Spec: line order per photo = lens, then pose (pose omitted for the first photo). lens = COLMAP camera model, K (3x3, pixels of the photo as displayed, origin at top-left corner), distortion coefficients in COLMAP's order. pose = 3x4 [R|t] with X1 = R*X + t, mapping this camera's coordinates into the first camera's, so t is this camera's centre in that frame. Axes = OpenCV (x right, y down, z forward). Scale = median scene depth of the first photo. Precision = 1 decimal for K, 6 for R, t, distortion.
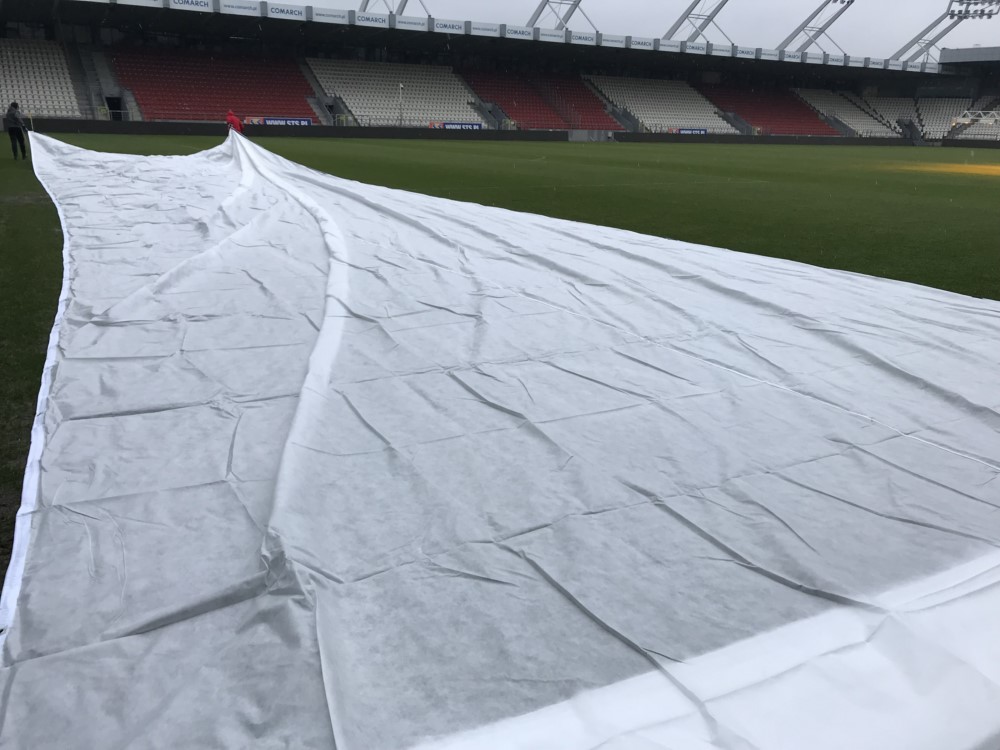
lens RADIAL K [[827.9, 0, 500.0], [0, 827.9, 375.0], [0, 0, 1]] dist [0.008404, 0.013912]
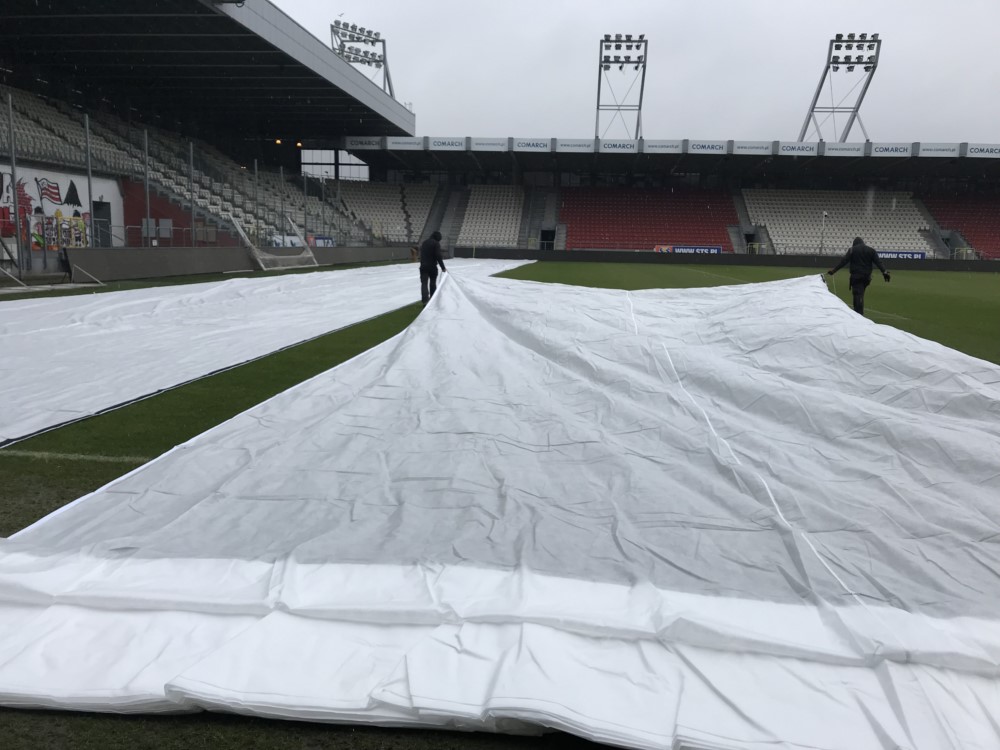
lens RADIAL K [[825.8, 0, 503.1], [0, 825.8, 359.4], [0, 0, 1]] dist [0.010541, 0.001951]
pose [[0.819032, 0.075229, -0.568794, 0.127464], [-0.169630, 0.978798, -0.114802, -0.018077], [0.548098, 0.190512, 0.814428, 0.070915]]
